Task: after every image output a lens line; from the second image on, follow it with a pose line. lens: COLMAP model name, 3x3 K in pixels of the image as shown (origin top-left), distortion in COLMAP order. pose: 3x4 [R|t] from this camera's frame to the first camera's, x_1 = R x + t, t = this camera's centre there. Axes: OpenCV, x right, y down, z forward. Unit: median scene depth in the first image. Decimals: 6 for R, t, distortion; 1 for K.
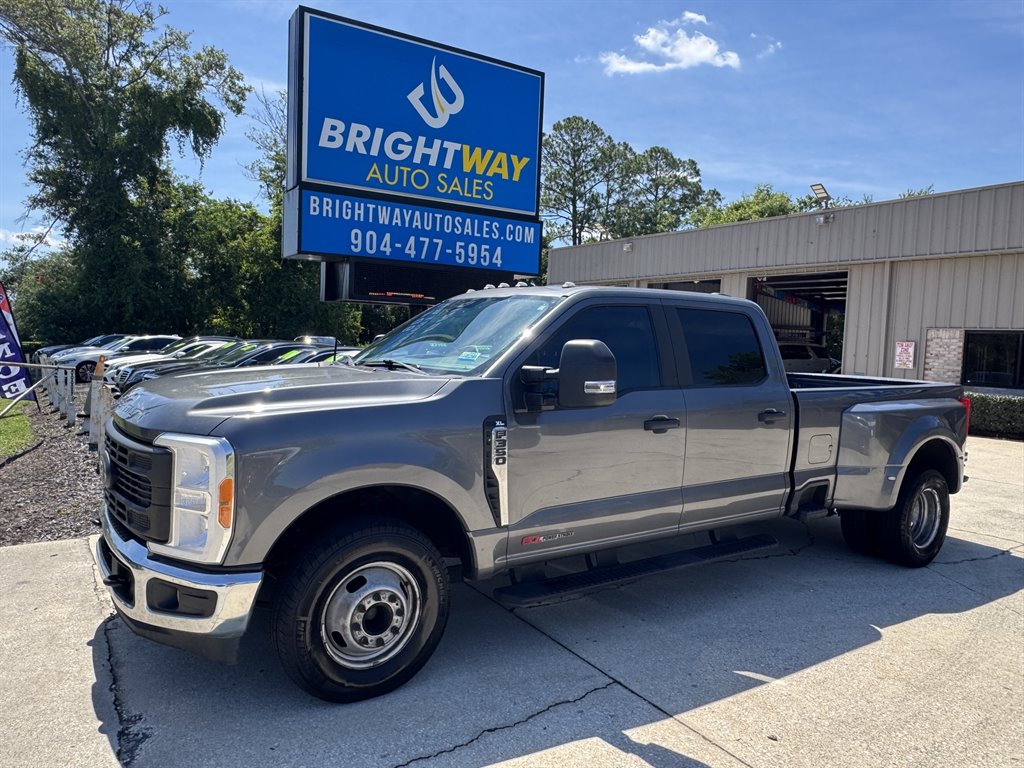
lens RADIAL K [[741.4, 0, 530.5], [0, 741.4, 385.3], [0, 0, 1]] dist [-0.007761, 0.001340]
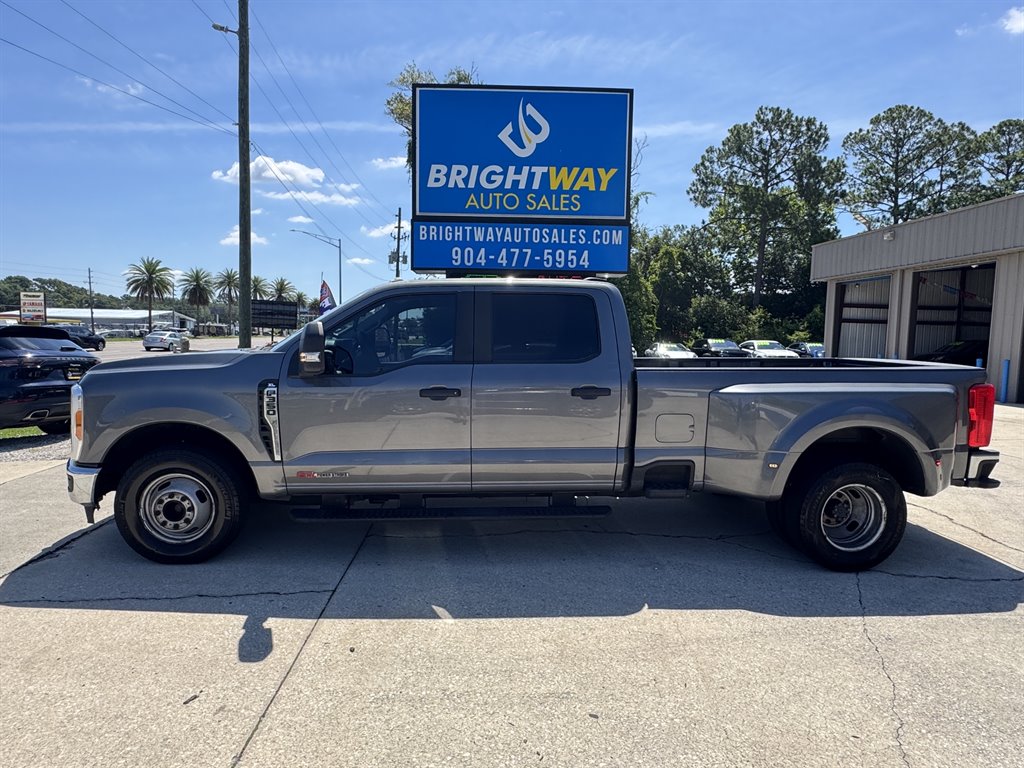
lens RADIAL K [[642.2, 0, 512.0], [0, 642.2, 384.0], [0, 0, 1]] dist [-0.006704, -0.000704]
pose [[0.850946, 0.016170, -0.525004, 0.423235], [-0.013781, 0.999869, 0.008458, 0.014750], [0.525072, 0.000037, 0.851058, 0.100972]]
